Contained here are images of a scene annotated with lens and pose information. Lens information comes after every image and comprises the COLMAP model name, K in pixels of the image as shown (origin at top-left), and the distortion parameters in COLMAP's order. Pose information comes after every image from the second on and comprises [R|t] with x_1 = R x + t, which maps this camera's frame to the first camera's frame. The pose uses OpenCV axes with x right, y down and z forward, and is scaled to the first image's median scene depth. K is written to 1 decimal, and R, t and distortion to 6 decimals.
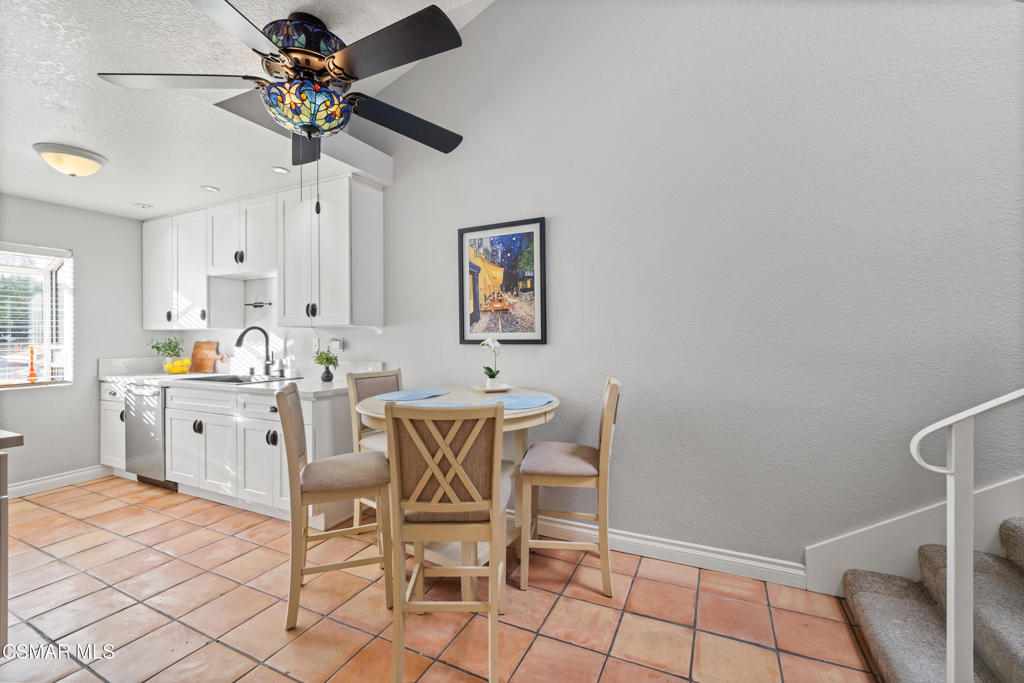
lens RADIAL K [[435.2, 0, 512.0], [0, 435.2, 341.5], [0, 0, 1]] dist [-0.000351, 0.006349]
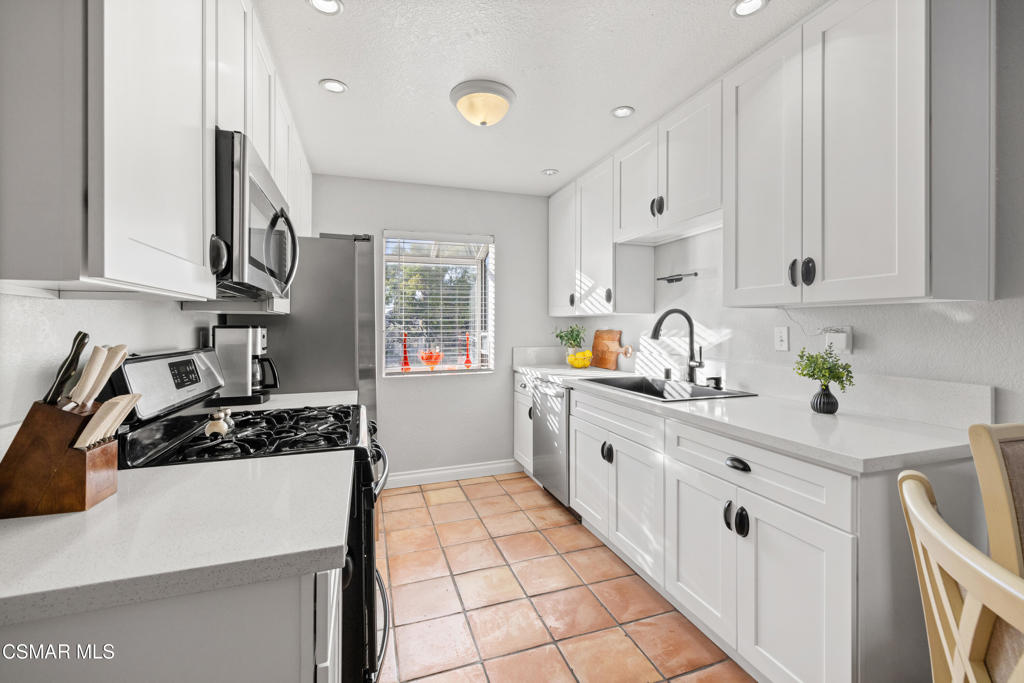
lens RADIAL K [[431.9, 0, 513.9], [0, 431.9, 323.9], [0, 0, 1]] dist [-0.000106, 0.000109]
pose [[0.707562, -0.000361, -0.706651, -0.291504], [-0.006768, 0.999951, -0.007288, -0.004997], [0.706619, 0.009939, 0.707525, 0.349314]]
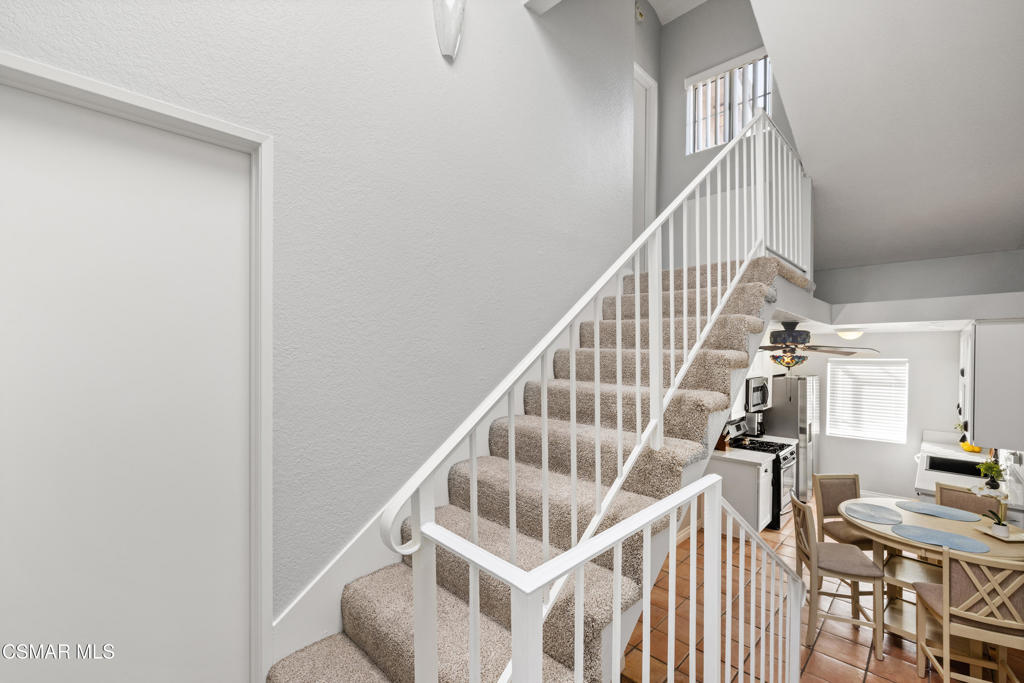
lens RADIAL K [[436.1, 0, 509.1], [0, 436.1, 351.4], [0, 0, 1]] dist [0.000559, 0.000233]
pose [[-0.319745, 0.010755, -0.947443, 0.969164], [-0.008149, 0.999867, 0.014101, -0.249829], [0.947469, 0.012230, -0.319615, 0.132261]]
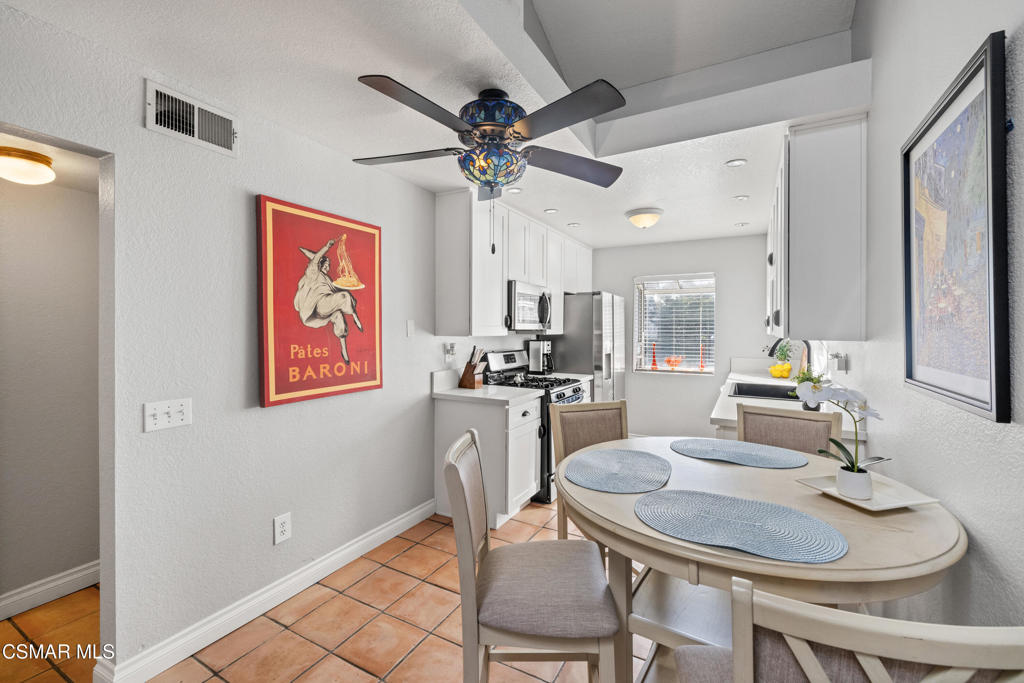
lens RADIAL K [[431.9, 0, 513.9], [0, 431.9, 323.9], [0, 0, 1]] dist [-0.000106, 0.000109]
pose [[-0.049955, -0.003392, -0.998746, 0.295918], [-0.010186, 0.999944, -0.002887, -0.044690], [0.998700, 0.010029, -0.049986, 0.475570]]
